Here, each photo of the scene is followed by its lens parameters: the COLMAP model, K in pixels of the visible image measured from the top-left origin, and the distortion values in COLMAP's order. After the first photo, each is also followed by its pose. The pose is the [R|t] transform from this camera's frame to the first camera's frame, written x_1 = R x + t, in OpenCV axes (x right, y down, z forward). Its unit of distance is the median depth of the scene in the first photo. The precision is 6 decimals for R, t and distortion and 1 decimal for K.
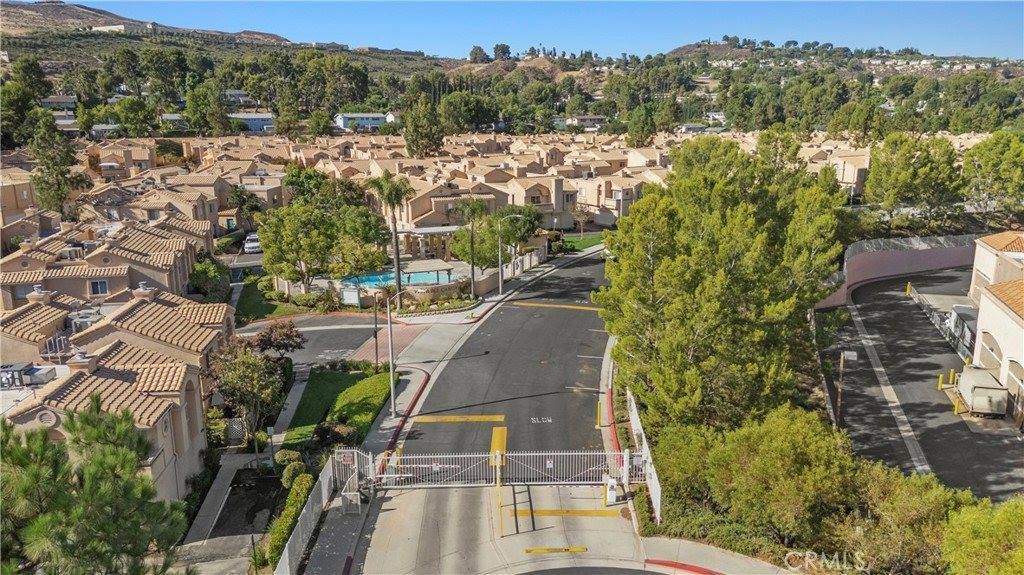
lens RADIAL K [[759.5, 0, 512.0], [0, 759.5, 287.5], [0, 0, 1]] dist [0.024388, -0.001962]
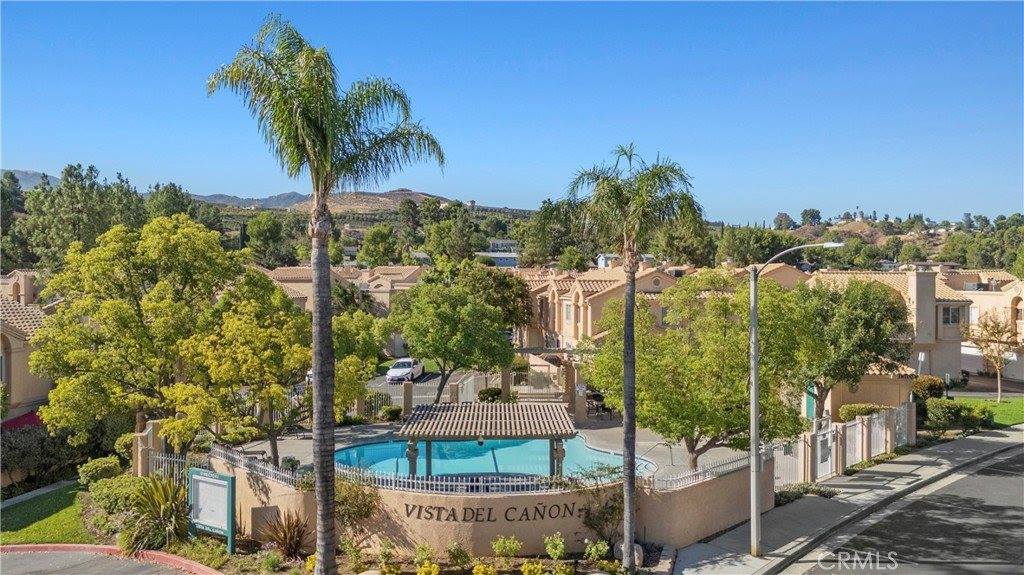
lens RADIAL K [[759.5, 0, 512.0], [0, 759.5, 287.5], [0, 0, 1]] dist [0.024388, -0.001962]
pose [[0.926206, 0.013305, -0.376784, 0.001310], [-0.098286, 0.973342, -0.207234, -0.004156], [0.363982, 0.228974, 0.902822, 0.169906]]
